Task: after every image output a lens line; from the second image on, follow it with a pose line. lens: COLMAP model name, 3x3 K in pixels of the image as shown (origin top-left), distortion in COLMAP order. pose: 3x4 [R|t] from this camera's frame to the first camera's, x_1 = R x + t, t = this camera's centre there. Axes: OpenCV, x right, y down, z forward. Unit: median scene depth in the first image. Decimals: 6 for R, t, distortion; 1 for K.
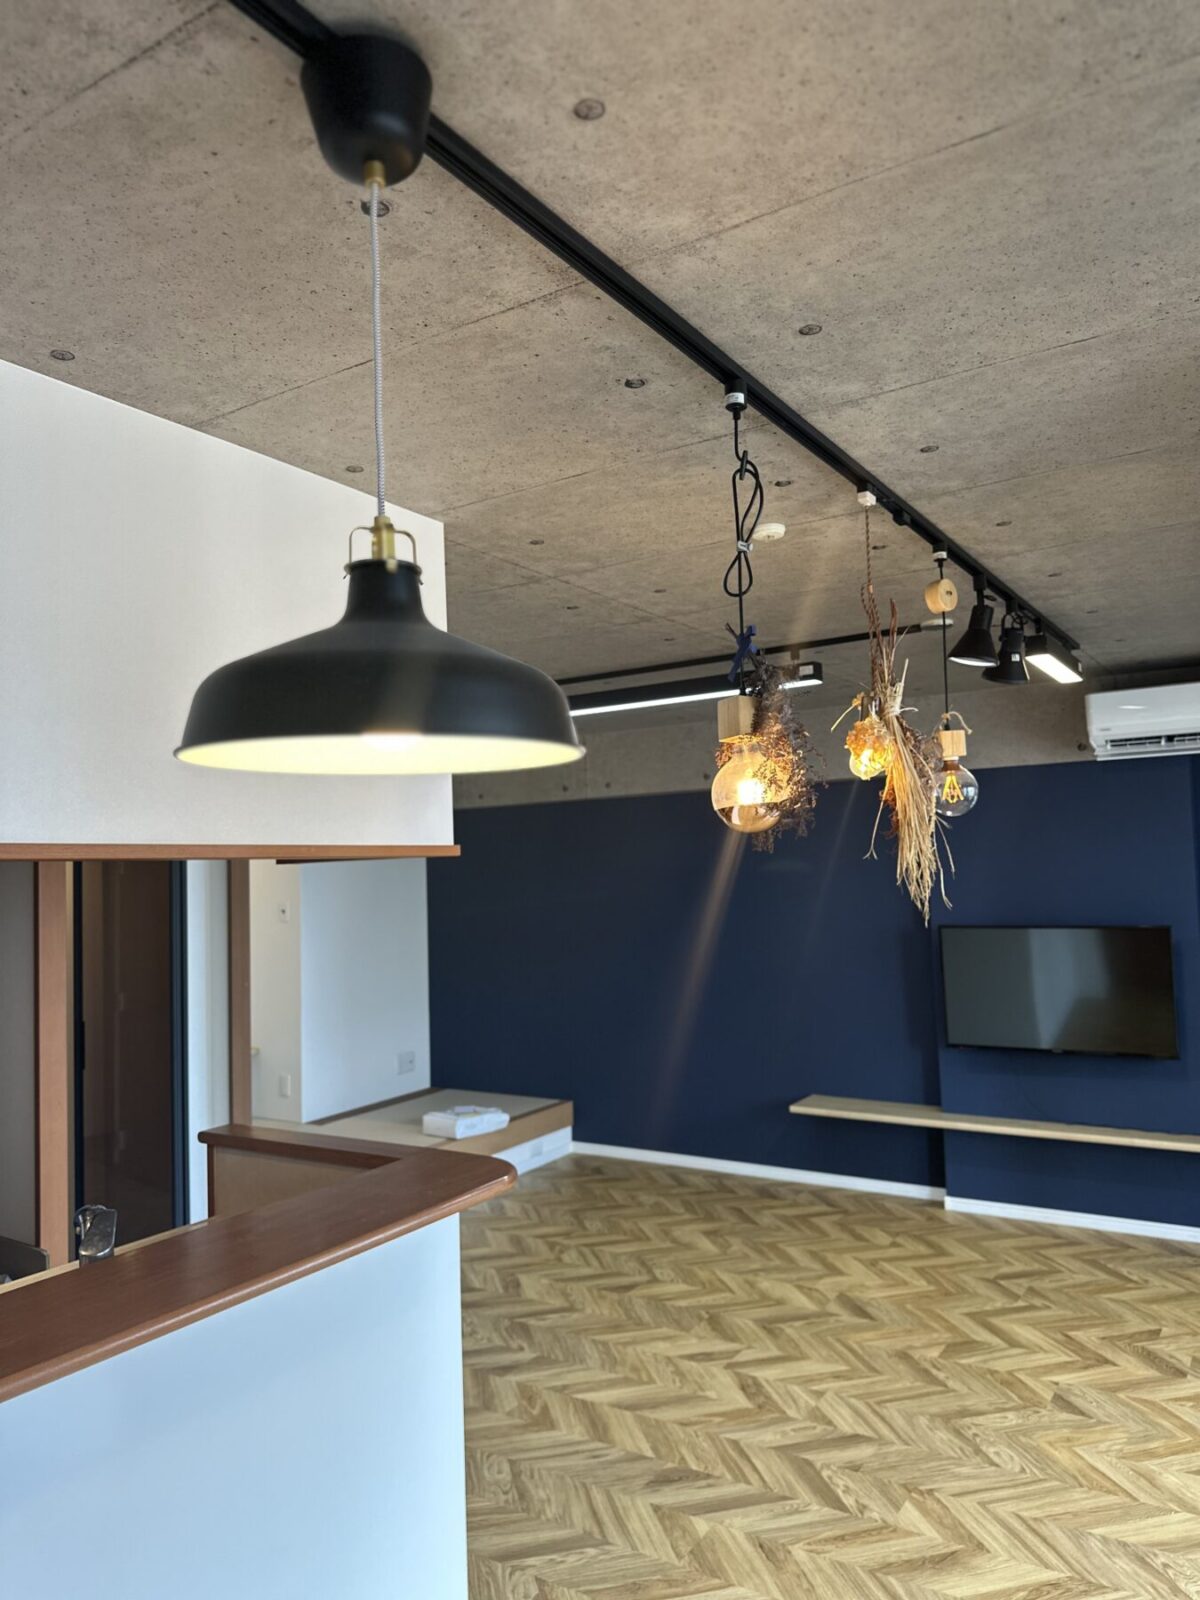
lens RADIAL K [[1136.6, 0, 596.8], [0, 1136.6, 800.9], [0, 0, 1]] dist [0.000709, -0.012092]
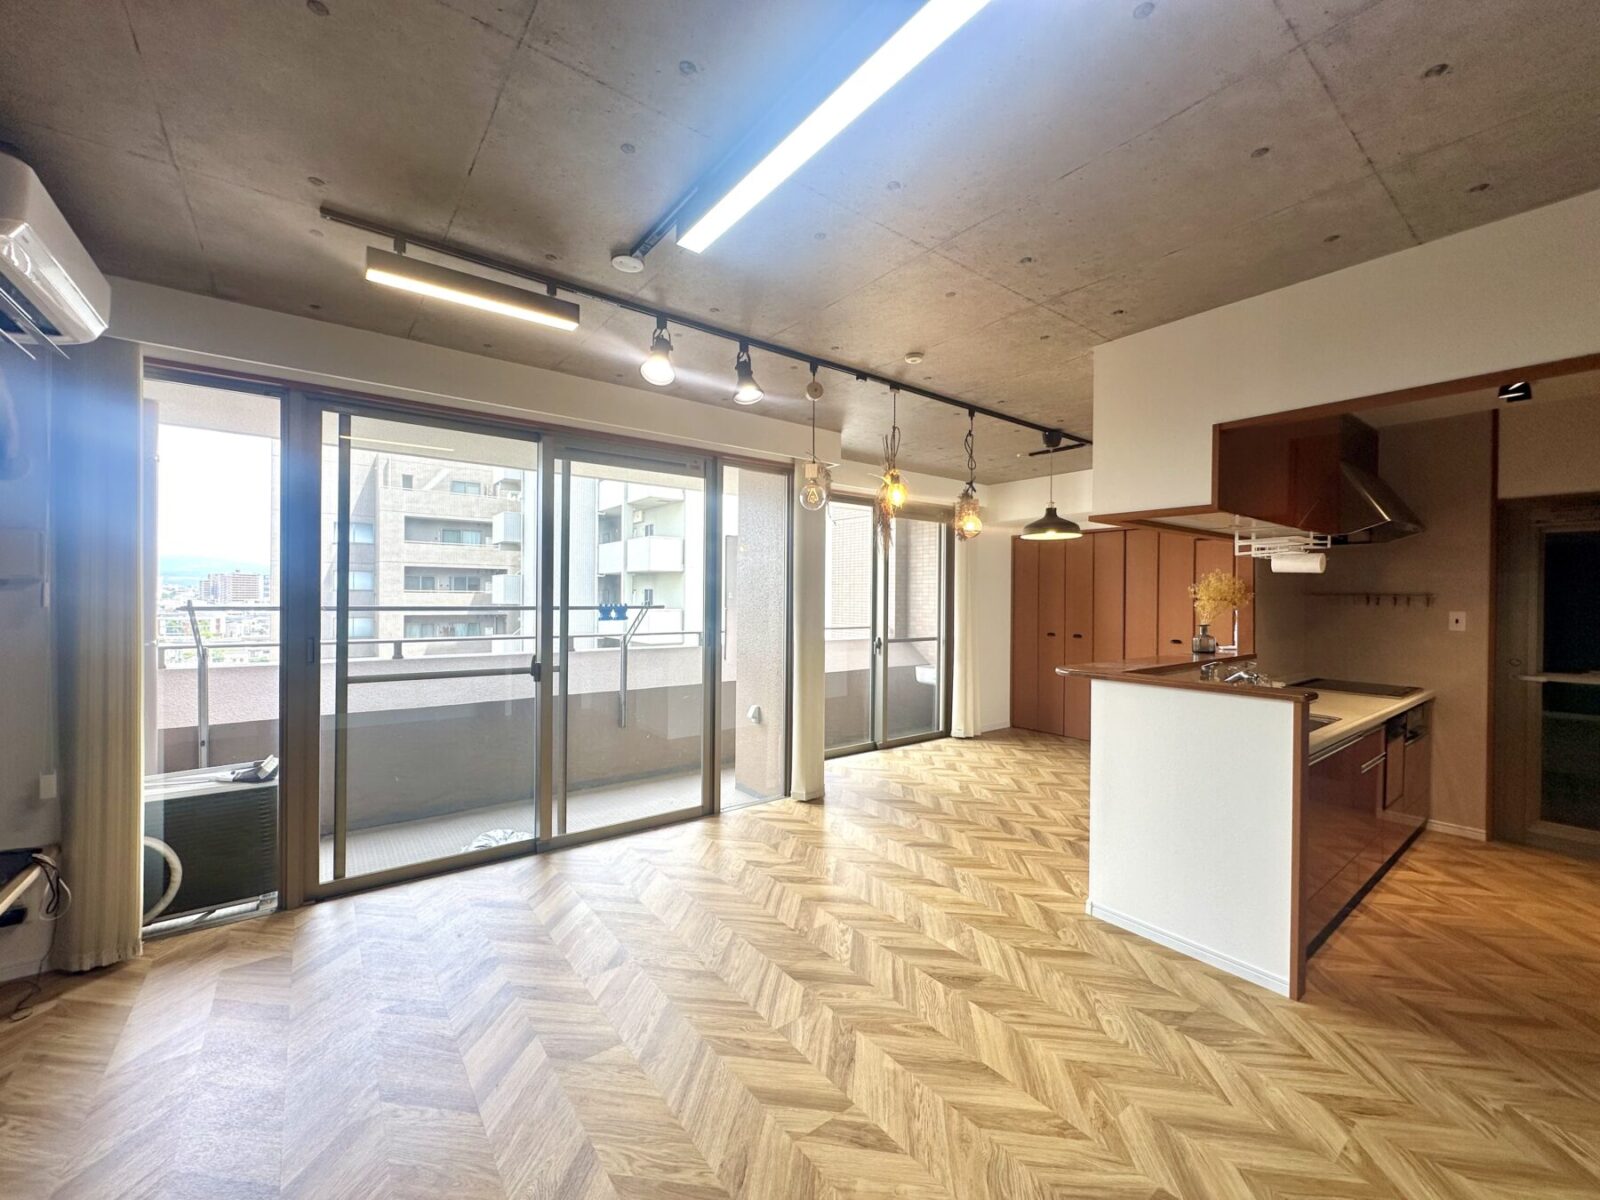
lens RADIAL K [[638.3, 0, 798.0], [0, 638.3, 598.5], [0, 0, 1]] dist [-0.003083, 0.001096]
pose [[-0.940032, 0.022850, 0.340320, -0.014335], [0.000034, 0.997760, -0.066899, 0.163355], [-0.341086, -0.062876, -0.937927, 1.406582]]
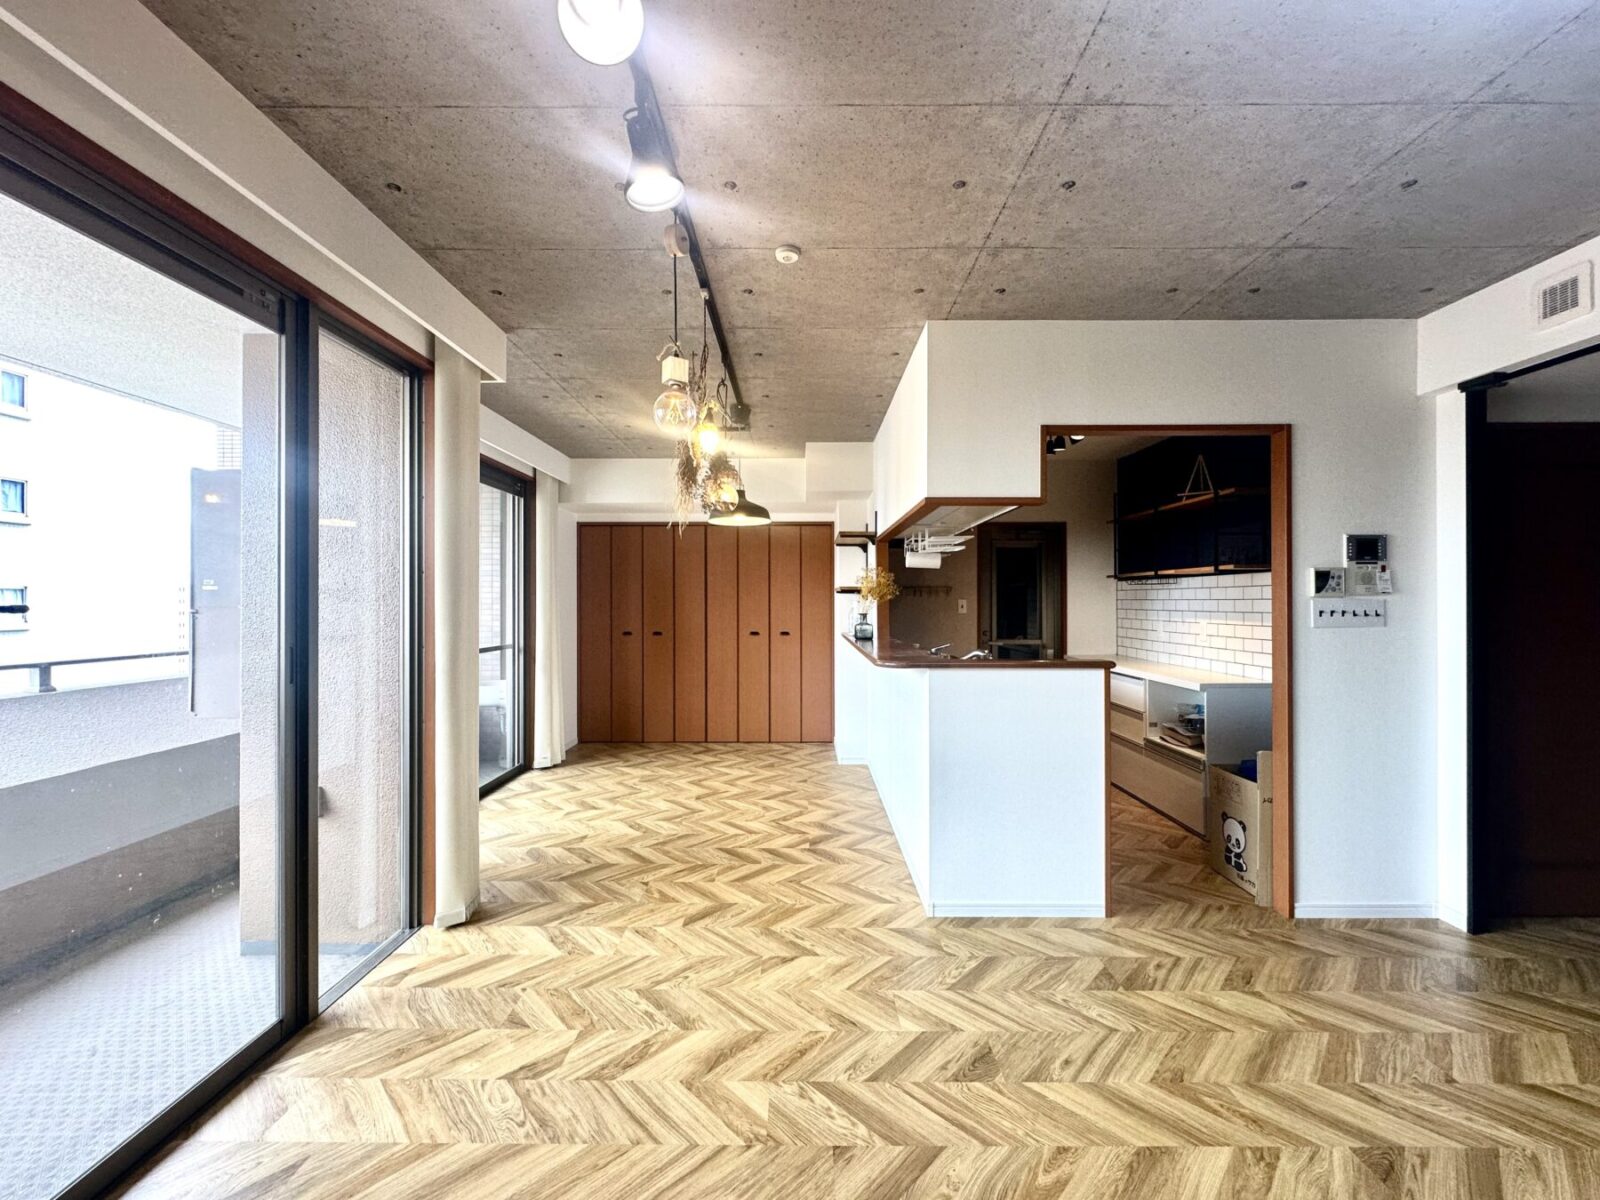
lens RADIAL K [[638.3, 0, 798.2], [0, 638.3, 599.7], [0, 0, 1]] dist [-0.003083, 0.001096]
pose [[-0.842930, 0.032064, -0.537066, 0.396617], [0.062822, 0.997260, -0.039061, 0.149987], [0.534342, -0.066665, -0.842635, 1.126537]]
